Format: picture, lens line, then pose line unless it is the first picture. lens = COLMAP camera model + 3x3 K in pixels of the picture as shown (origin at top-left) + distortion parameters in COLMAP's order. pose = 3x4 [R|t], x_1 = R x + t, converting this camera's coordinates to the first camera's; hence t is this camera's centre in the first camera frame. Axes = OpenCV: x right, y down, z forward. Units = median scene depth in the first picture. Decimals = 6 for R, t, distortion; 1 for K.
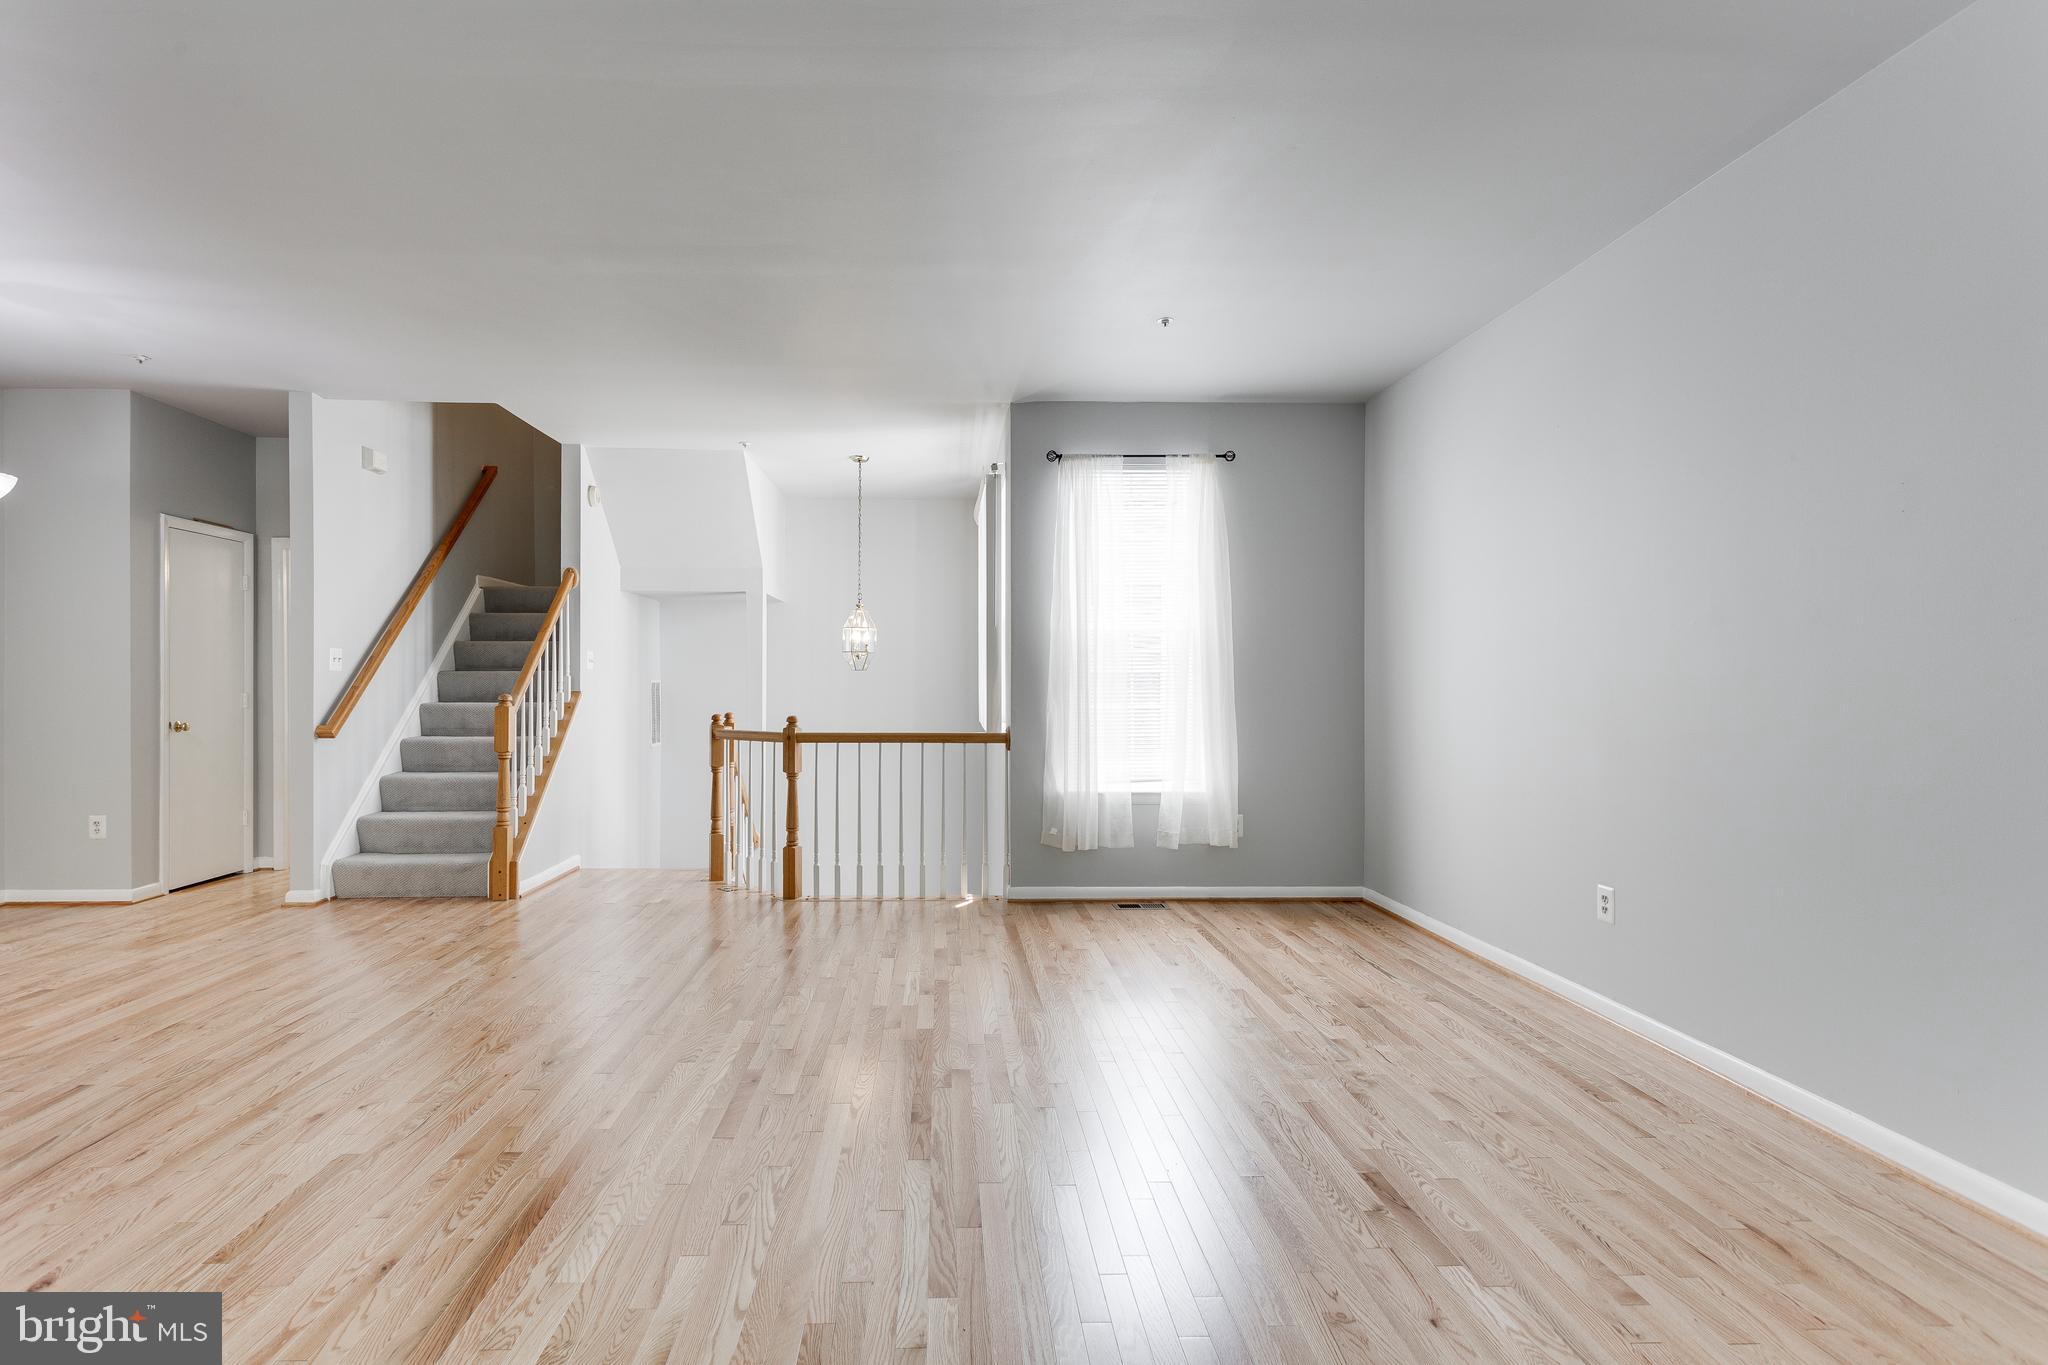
lens RADIAL K [[1023.1, 0, 976.5], [0, 1023.1, 689.5], [0, 0, 1]] dist [0.010114, -0.000200]
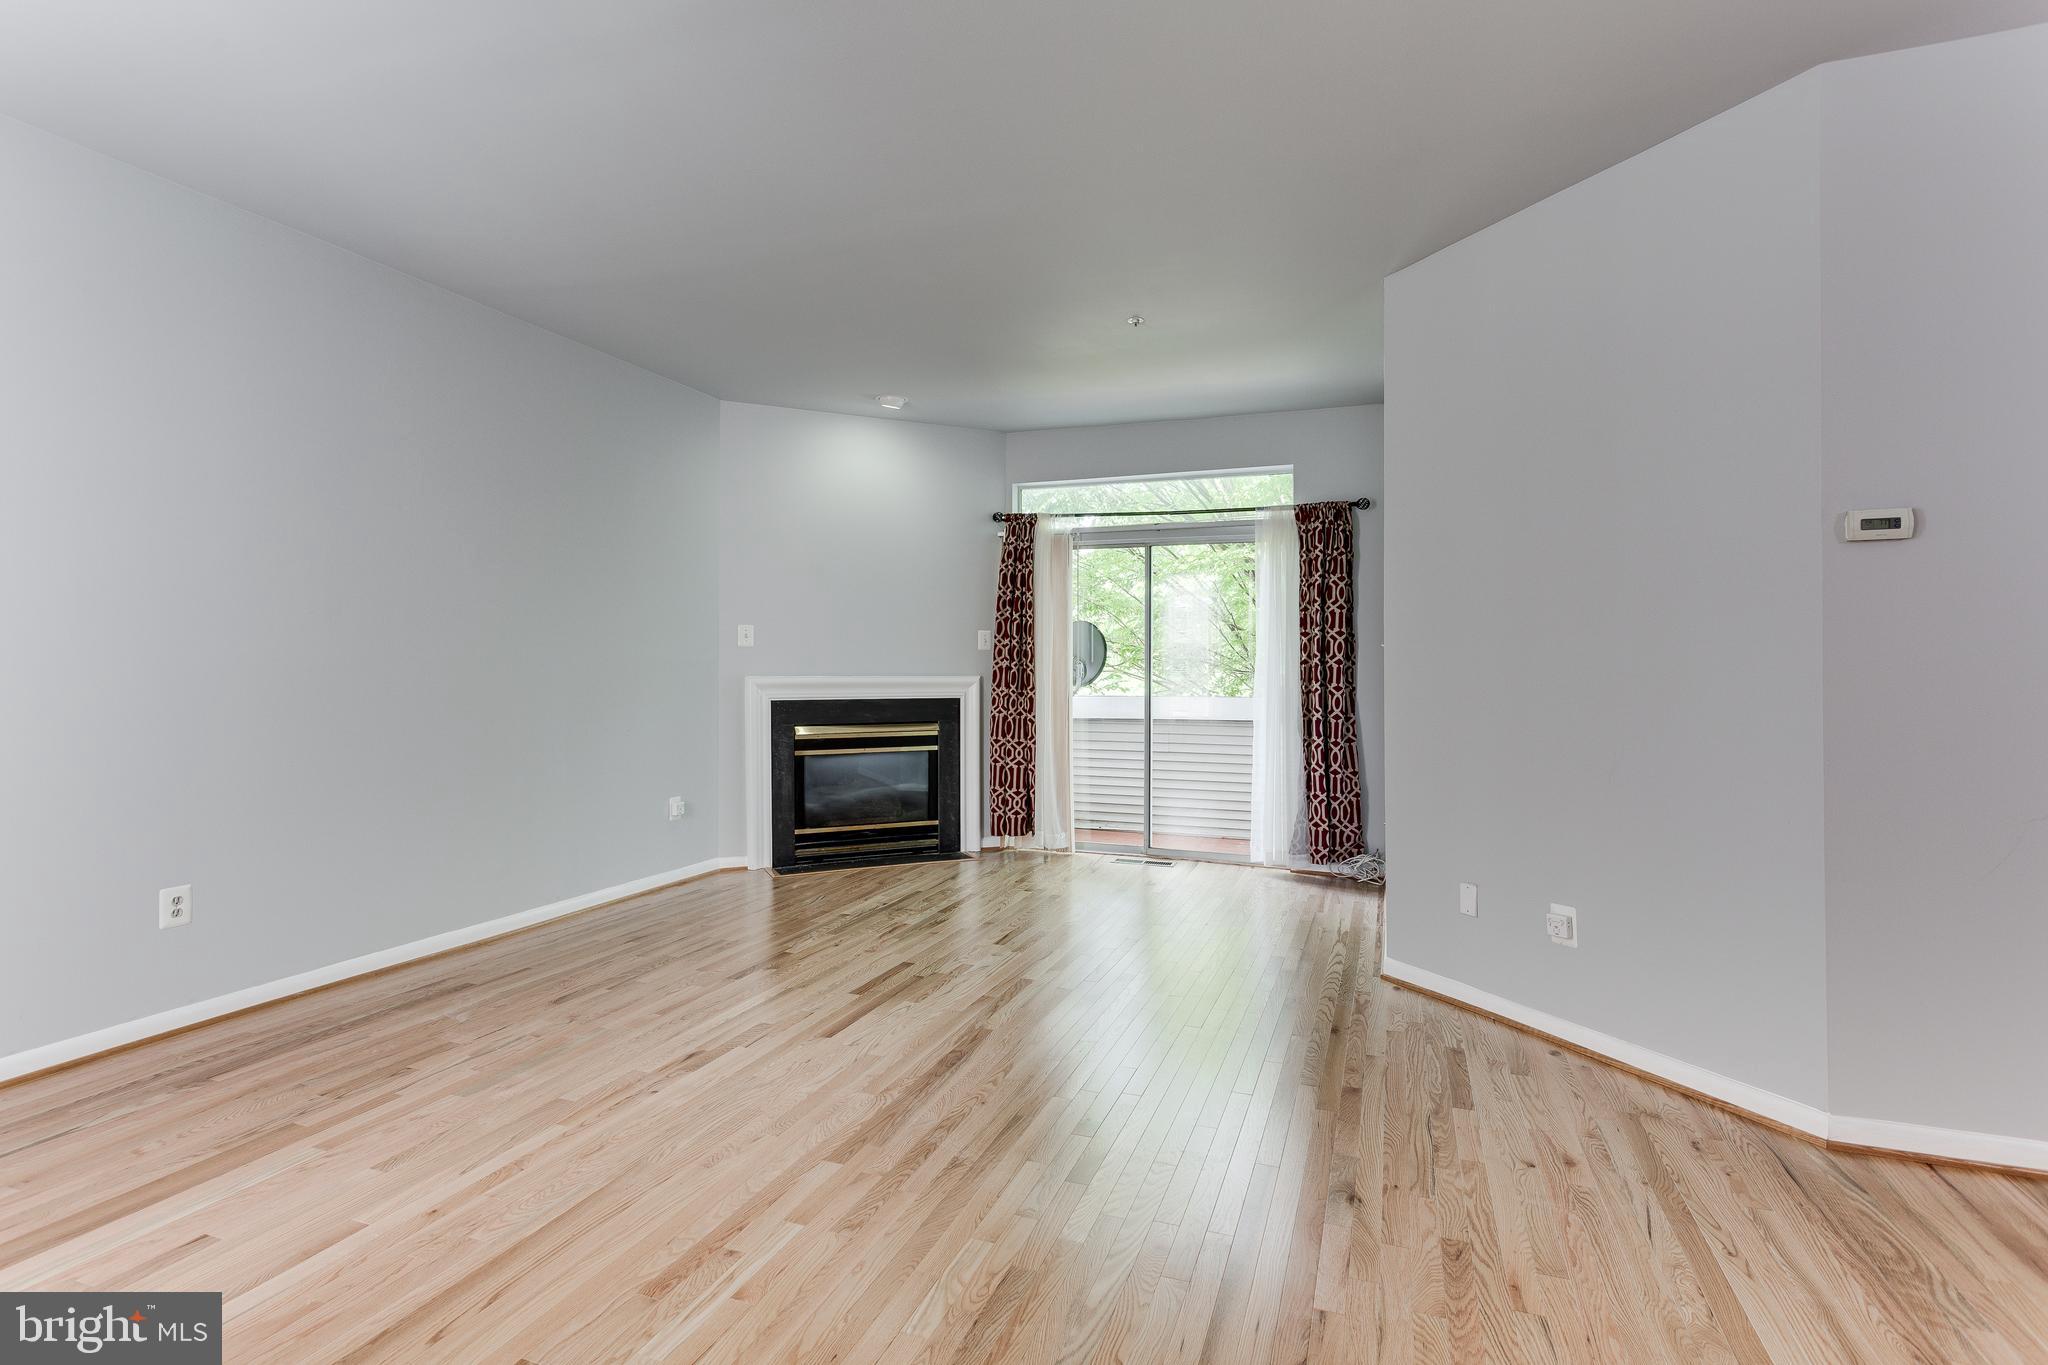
lens RADIAL K [[990.4, 0, 1018.0], [0, 990.4, 704.5], [0, 0, 1]] dist [0.010753, -0.003246]
pose [[-0.922926, -0.019026, 0.384507, -0.266731], [-0.002835, 0.999087, 0.042631, -0.005896], [-0.384967, 0.038255, -0.922137, 0.992200]]
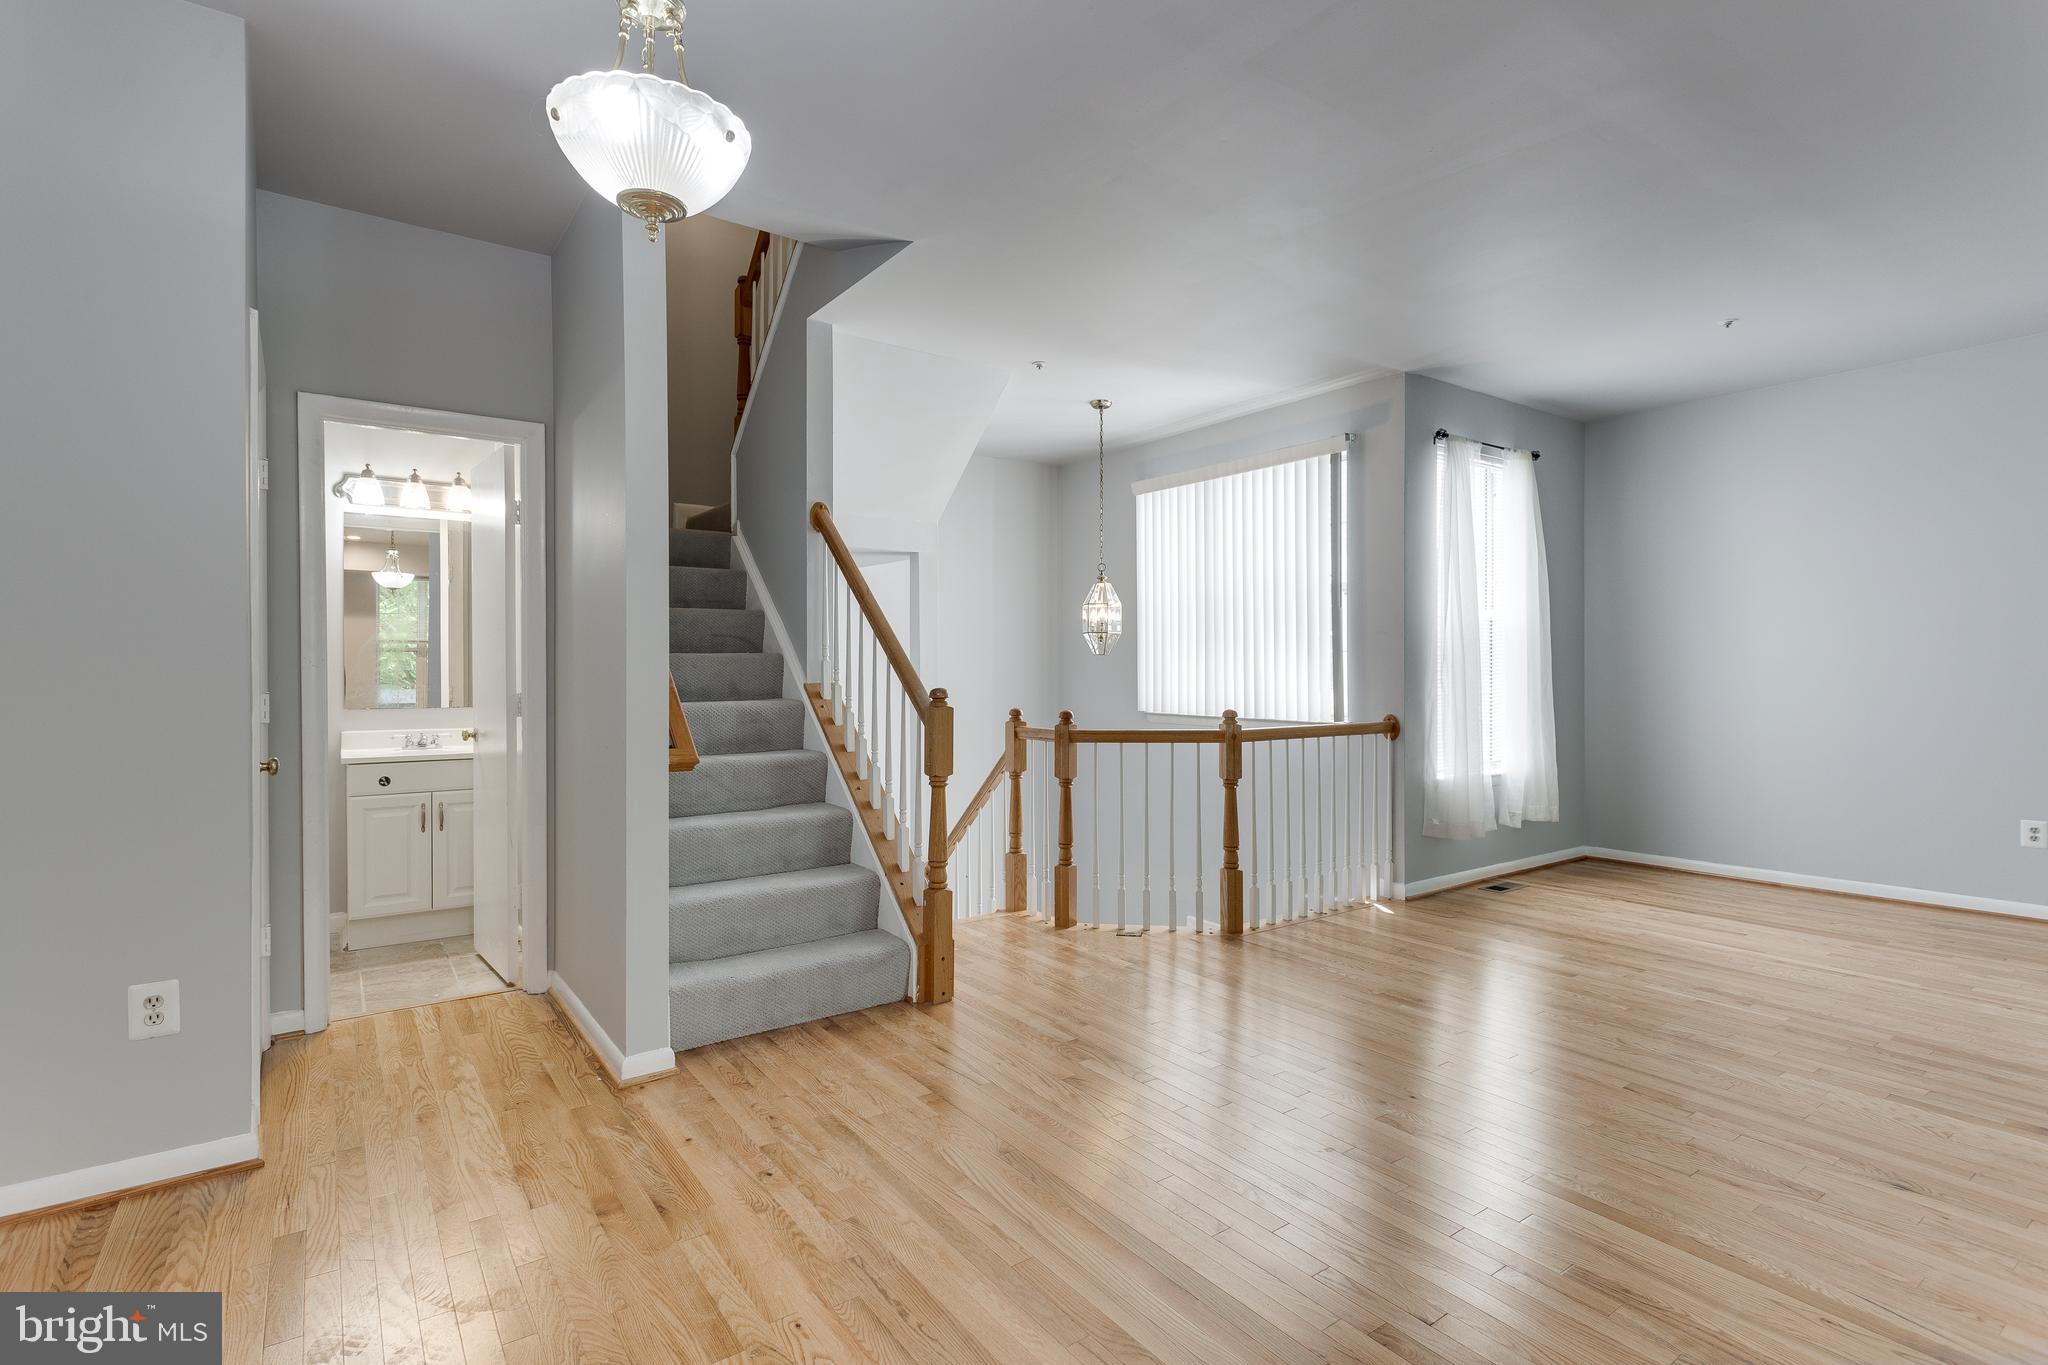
lens RADIAL K [[990.4, 0, 1024.5], [0, 990.4, 674.4], [0, 0, 1]] dist [0.010753, -0.003246]
pose [[0.824817, -0.006104, 0.565366, -0.771689], [0.006806, 0.999976, 0.000868, -0.004064], [-0.565358, 0.003132, 0.824840, 0.441543]]
